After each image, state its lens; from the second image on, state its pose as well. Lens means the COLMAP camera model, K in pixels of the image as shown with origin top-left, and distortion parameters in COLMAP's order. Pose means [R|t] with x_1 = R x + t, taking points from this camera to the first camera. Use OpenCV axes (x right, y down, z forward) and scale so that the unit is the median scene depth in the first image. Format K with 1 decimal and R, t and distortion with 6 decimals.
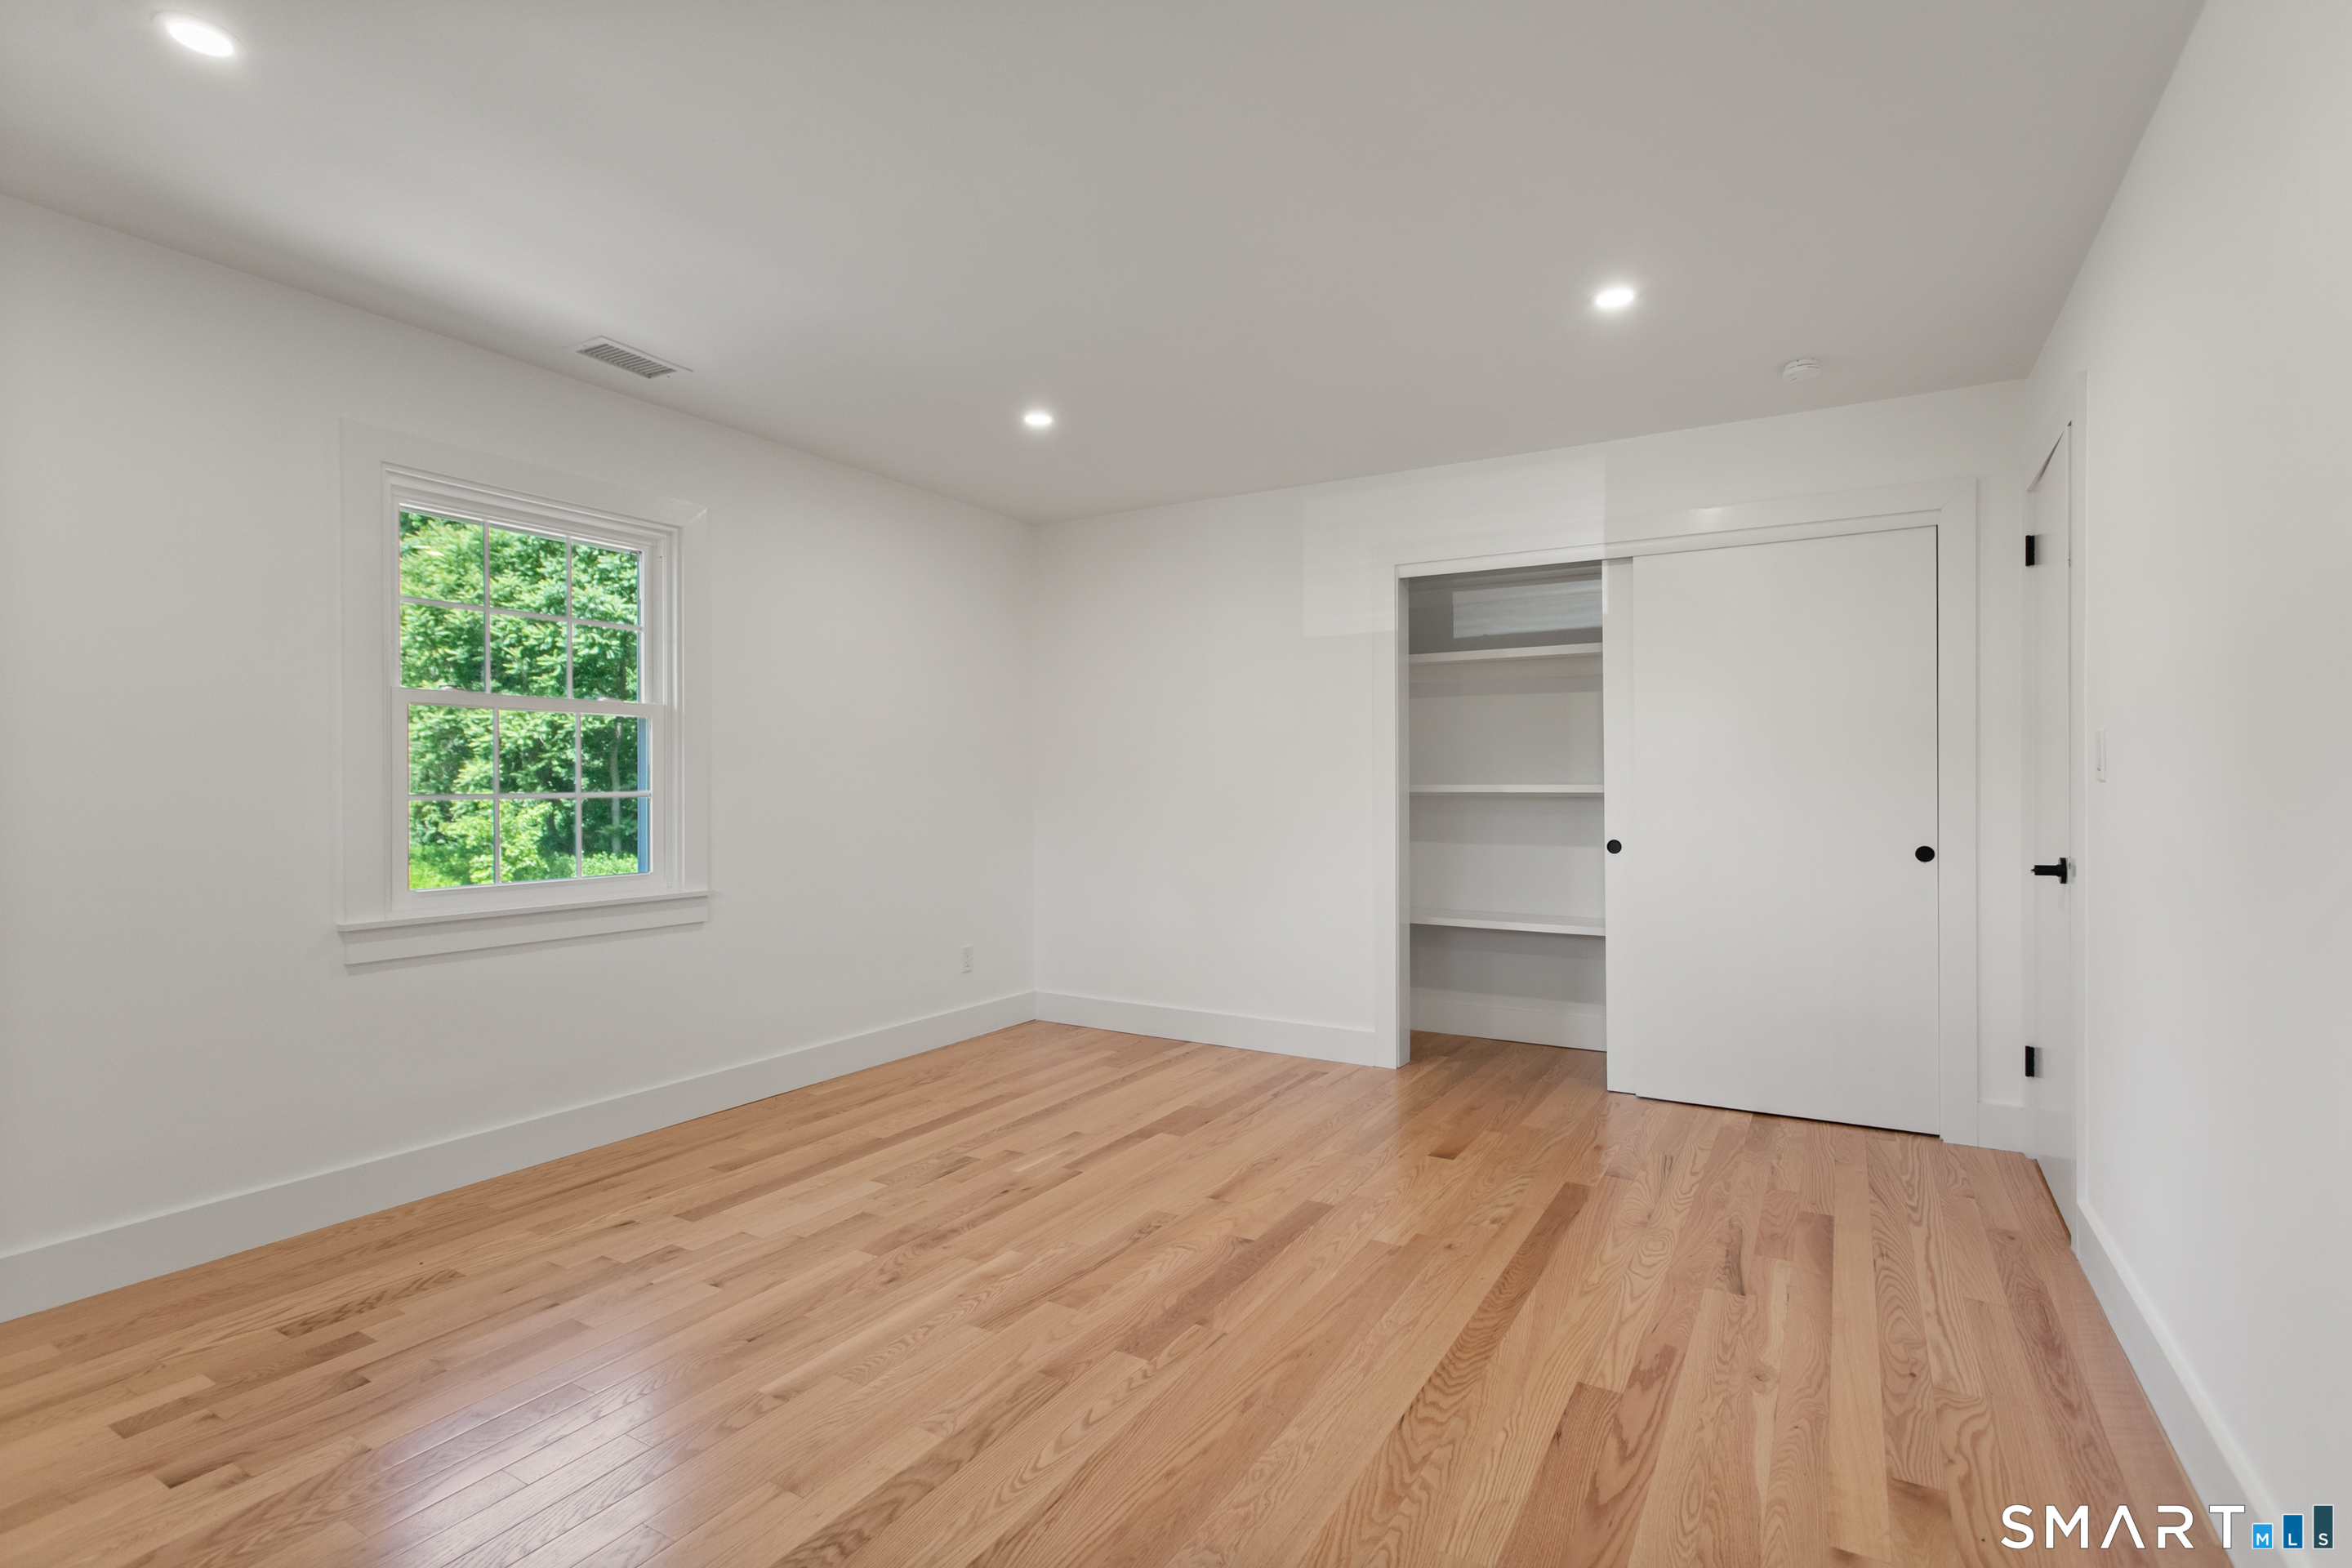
lens RADIAL K [[1119.3, 0, 1167.1], [0, 1119.3, 781.8], [0, 0, 1]] dist [-0.001162, 0.001784]
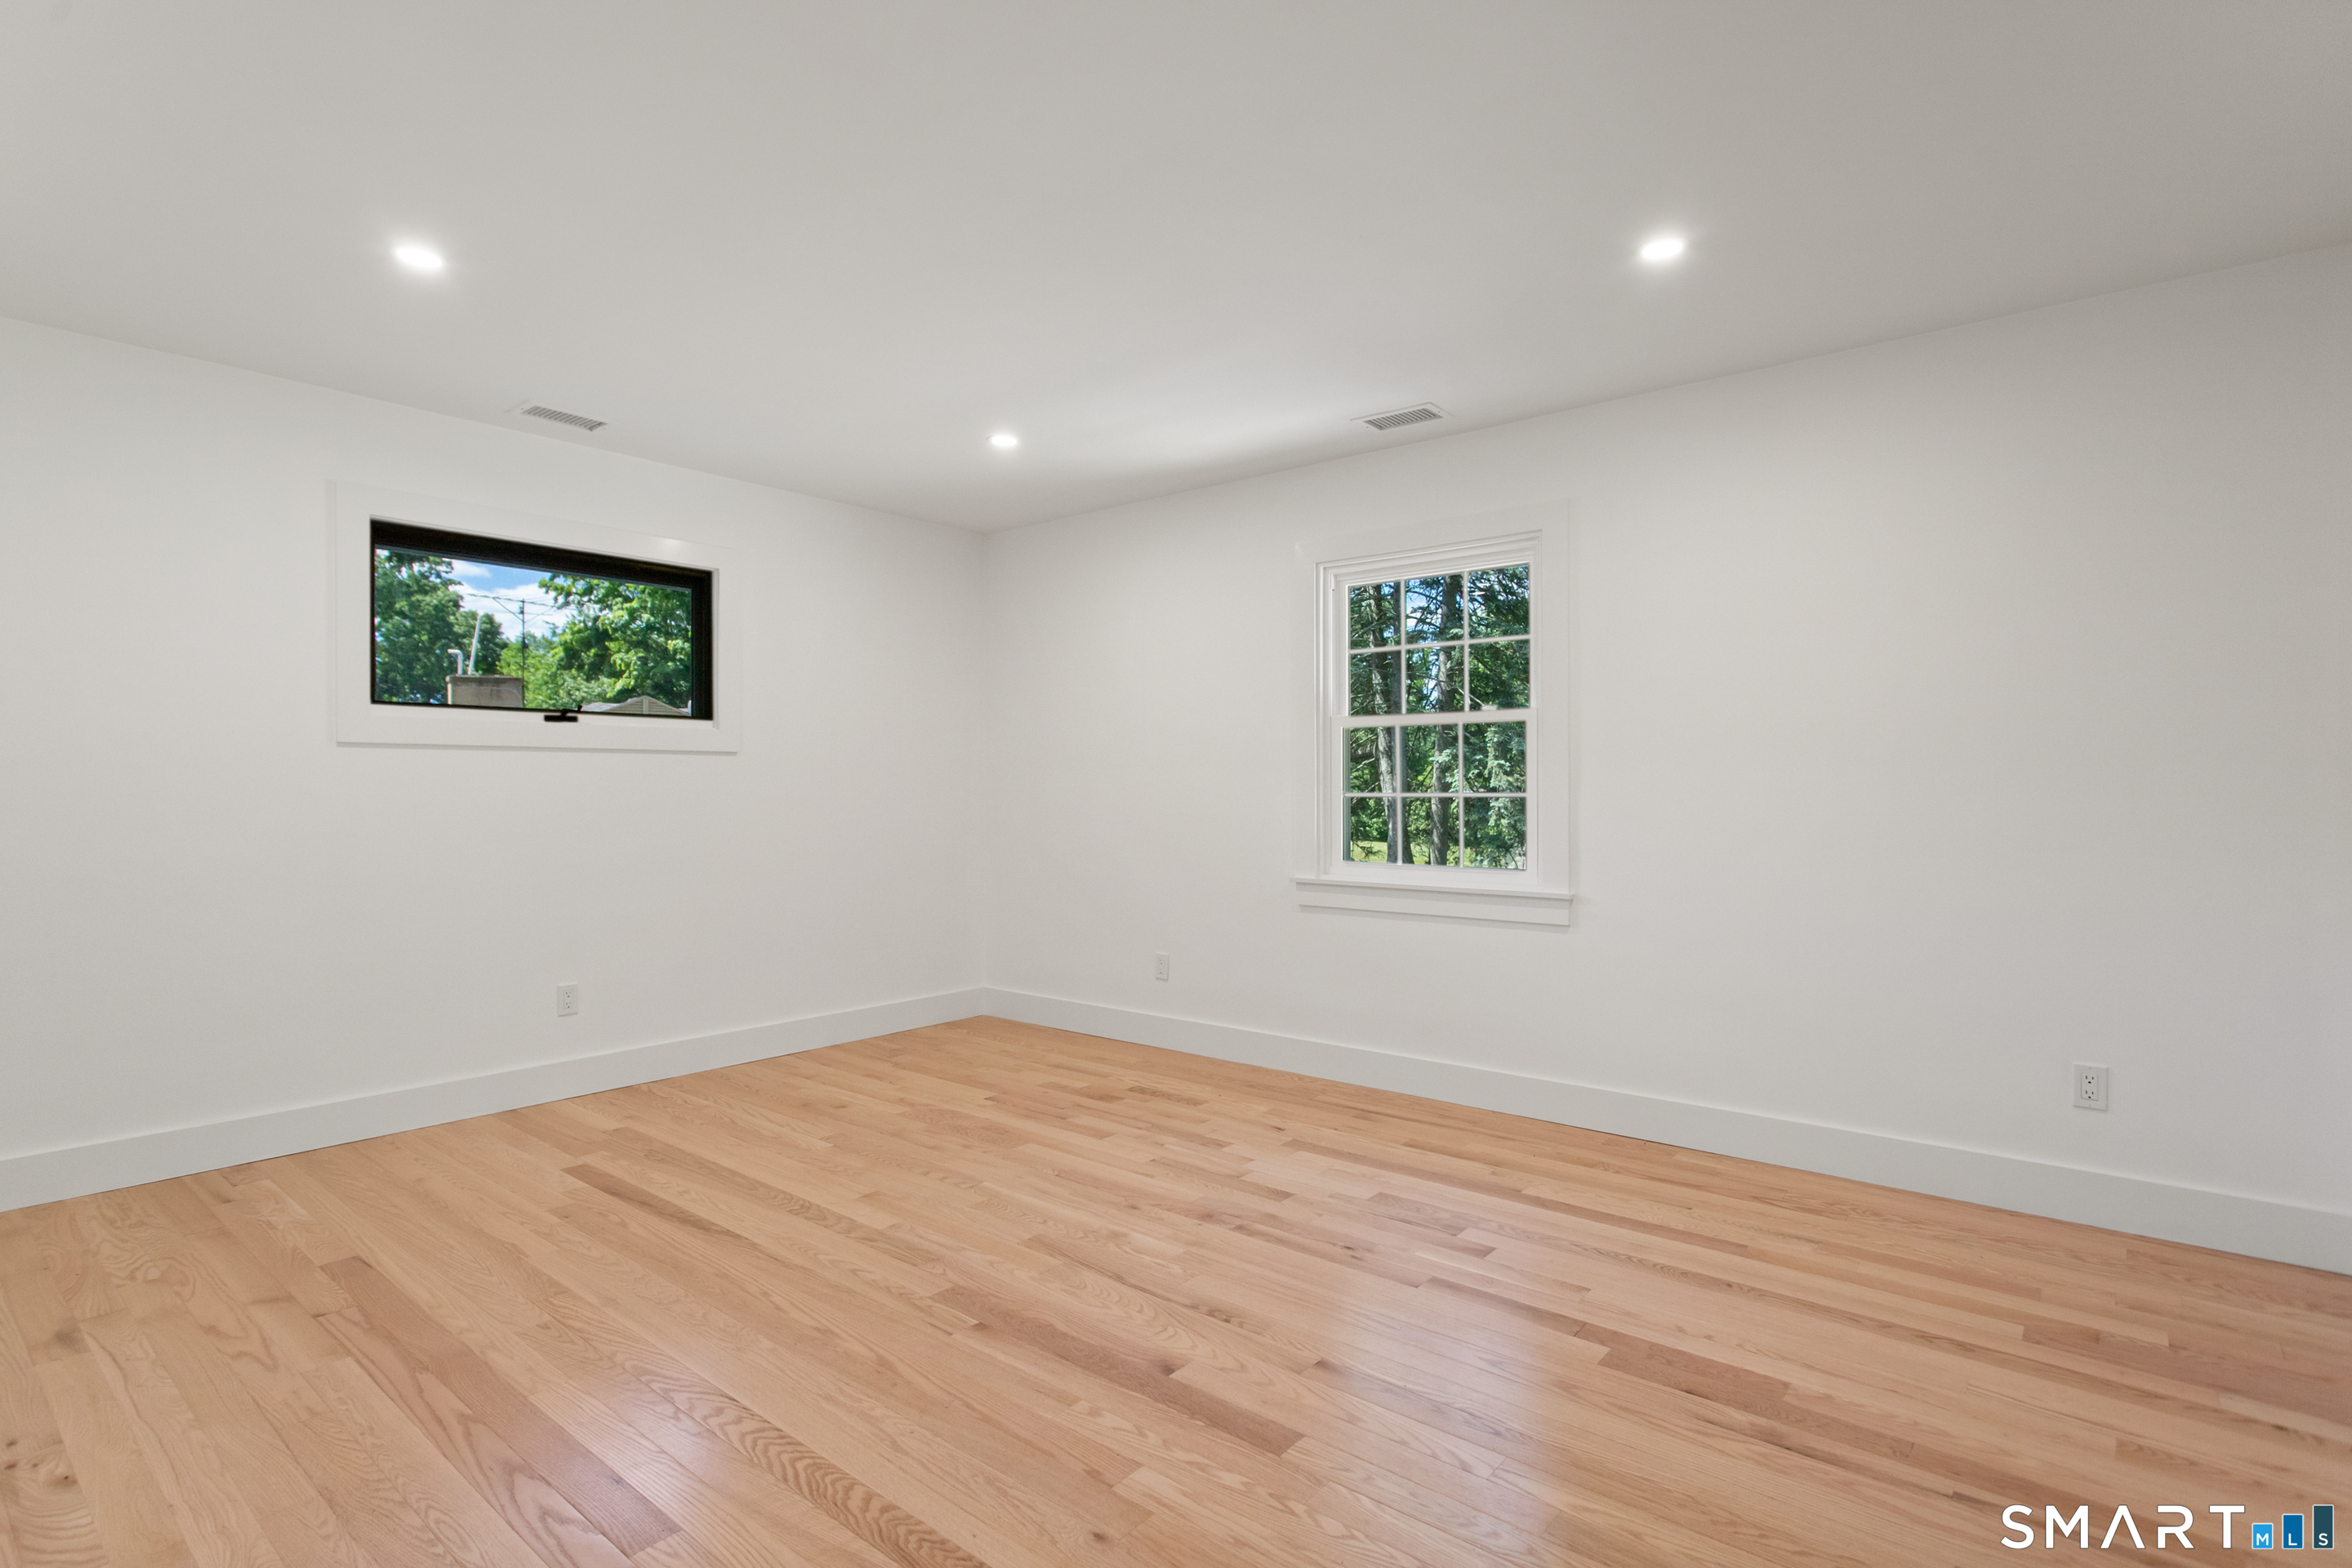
lens RADIAL K [[1119.3, 0, 1157.0], [0, 1119.3, 786.0], [0, 0, 1]] dist [-0.001162, 0.001784]
pose [[-0.155377, -0.000168, -0.987855, 0.816173], [0.006883, 0.999976, -0.001252, 0.002752], [0.987831, -0.006994, -0.155372, 1.078870]]
